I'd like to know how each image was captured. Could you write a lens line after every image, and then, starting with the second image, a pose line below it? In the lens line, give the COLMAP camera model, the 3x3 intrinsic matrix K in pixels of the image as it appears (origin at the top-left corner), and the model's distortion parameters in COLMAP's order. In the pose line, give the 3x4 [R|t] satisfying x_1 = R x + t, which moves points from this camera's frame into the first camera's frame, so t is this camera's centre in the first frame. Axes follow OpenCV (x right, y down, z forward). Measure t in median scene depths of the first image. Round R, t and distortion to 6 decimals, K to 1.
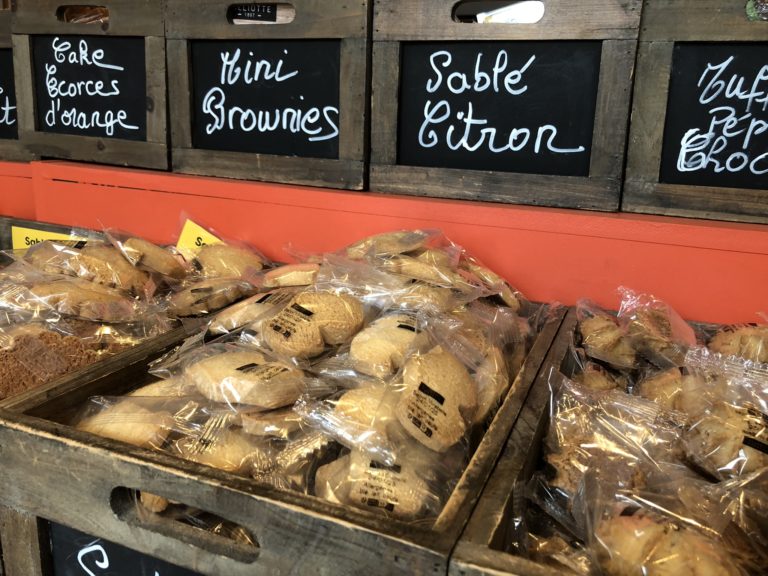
lens RADIAL K [[630.3, 0, 384.0], [0, 630.3, 288.0], [0, 0, 1]] dist [0.095202, -0.005700]
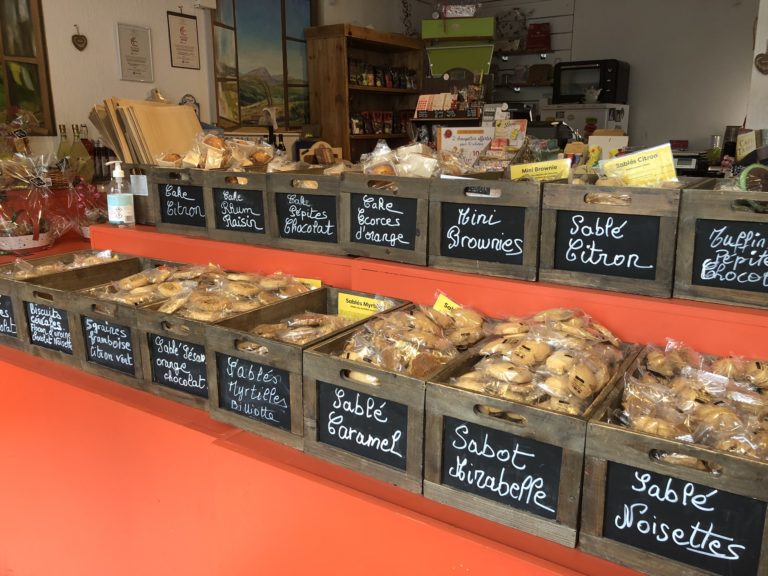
lens RADIAL K [[636.9, 0, 366.0], [0, 636.9, 289.5], [0, 0, 1]] dist [0.003746, -0.003576]
pose [[0.979033, 0.006966, -0.203582, -0.152946], [-0.010721, 0.999792, -0.017348, -0.096778], [0.203419, 0.019167, 0.978904, -1.082879]]
